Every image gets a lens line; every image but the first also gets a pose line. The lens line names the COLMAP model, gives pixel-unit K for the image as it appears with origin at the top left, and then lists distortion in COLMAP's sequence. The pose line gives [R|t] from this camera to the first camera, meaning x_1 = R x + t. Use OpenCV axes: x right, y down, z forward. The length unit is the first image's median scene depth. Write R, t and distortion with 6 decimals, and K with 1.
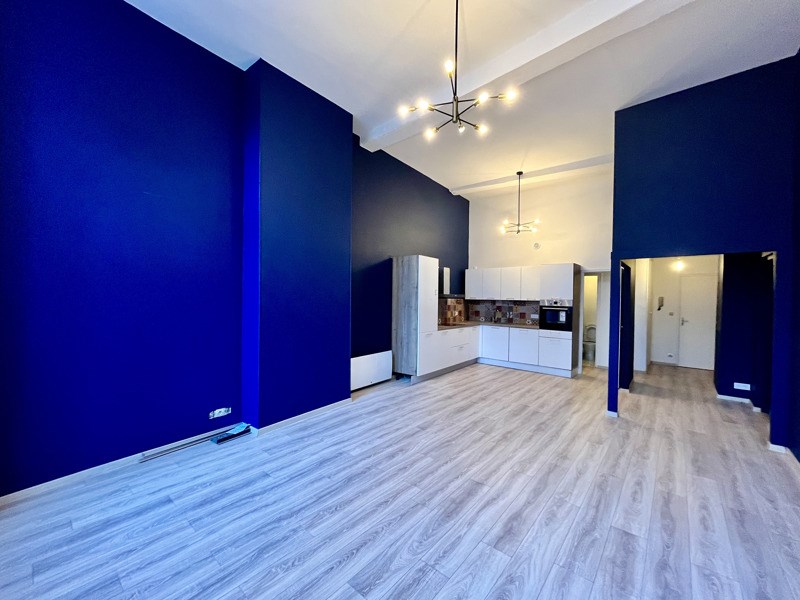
lens RADIAL K [[325.4, 0, 397.0], [0, 325.4, 302.1], [0, 0, 1]] dist [-0.005577, 0.000278]
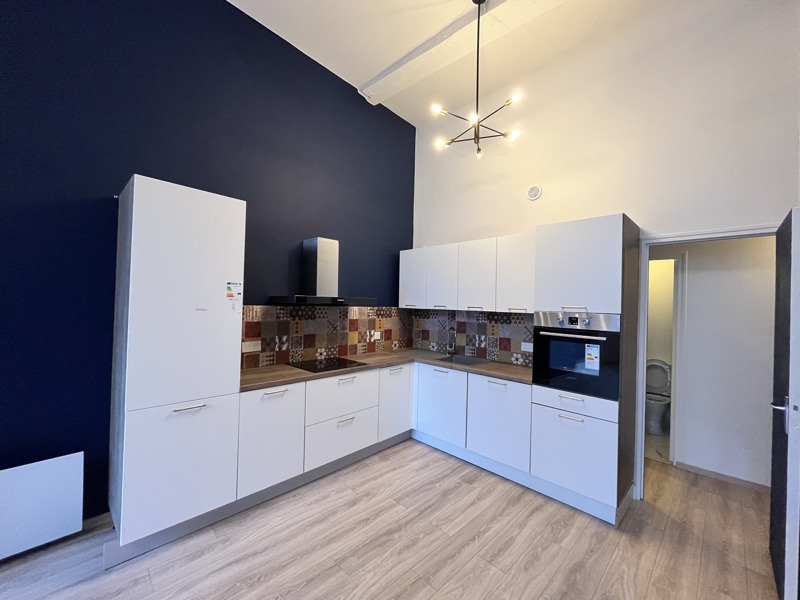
lens RADIAL K [[325.4, 0, 400.7], [0, 325.4, 299.8], [0, 0, 1]] dist [-0.005577, 0.000278]
pose [[0.995999, 0.008495, -0.088960, 0.367438], [-0.011007, 0.999553, -0.027789, -0.010699], [0.088685, 0.028657, 0.995647, 0.689378]]
